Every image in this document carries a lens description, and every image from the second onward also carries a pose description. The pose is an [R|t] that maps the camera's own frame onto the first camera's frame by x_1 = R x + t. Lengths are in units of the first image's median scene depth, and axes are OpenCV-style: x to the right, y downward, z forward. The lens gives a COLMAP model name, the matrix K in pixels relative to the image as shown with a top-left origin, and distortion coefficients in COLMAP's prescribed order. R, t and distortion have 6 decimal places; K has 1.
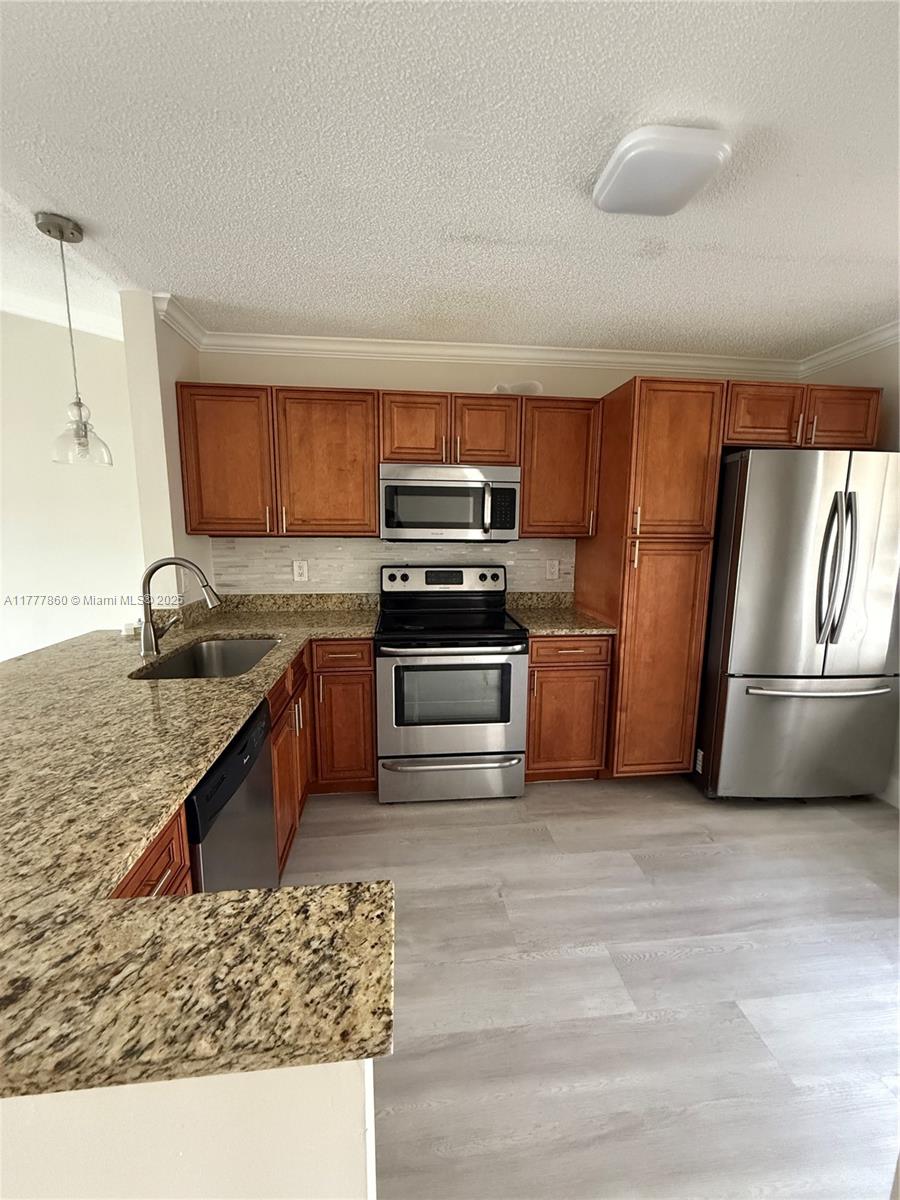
lens RADIAL K [[480.2, 0, 447.9], [0, 480.2, 596.7], [0, 0, 1]] dist [-0.000959, 0.000047]
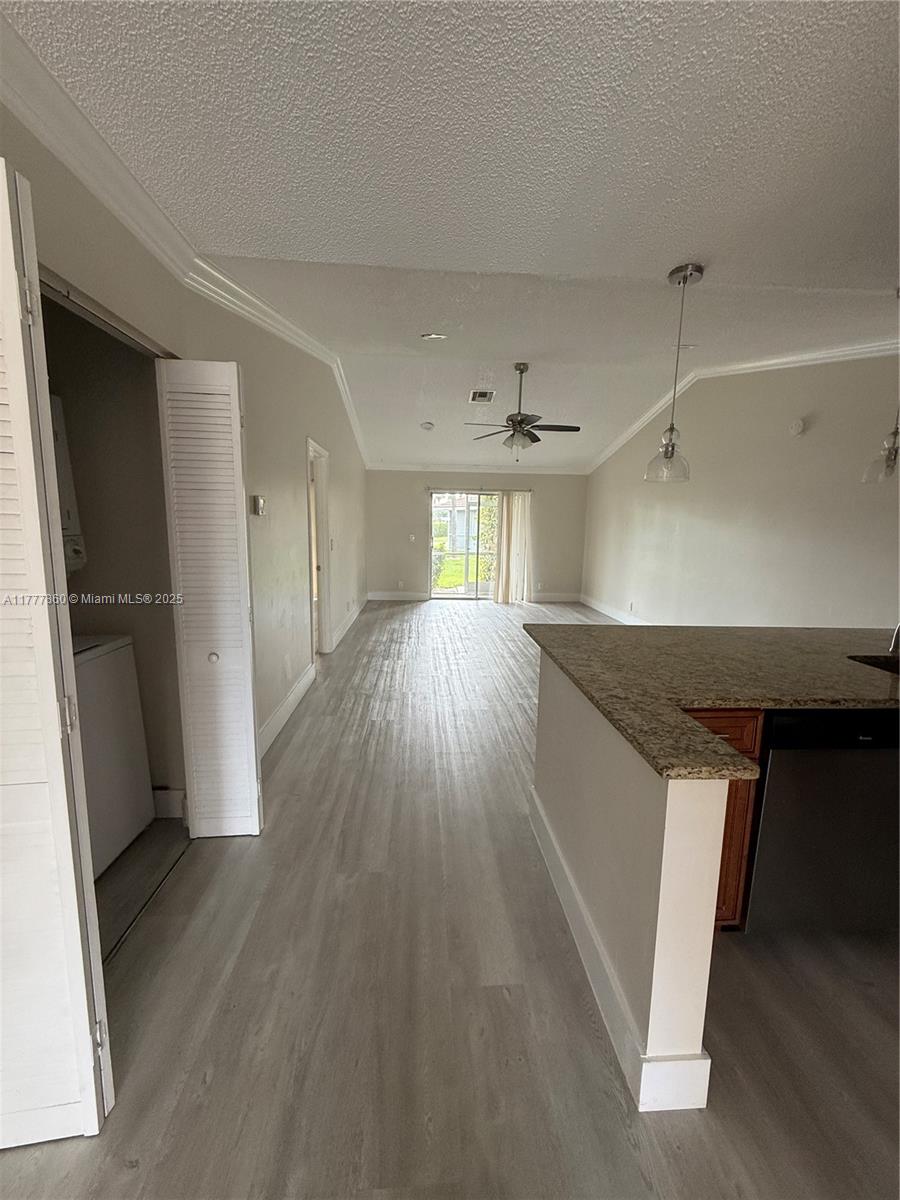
lens RADIAL K [[480.2, 0, 454.5], [0, 480.2, 595.7], [0, 0, 1]] dist [-0.000959, 0.000047]
pose [[-0.032508, 0.150146, -0.988129, 1.486037], [-0.174351, 0.972641, 0.153529, 0.007610], [0.984147, 0.177272, -0.005440, -0.024992]]
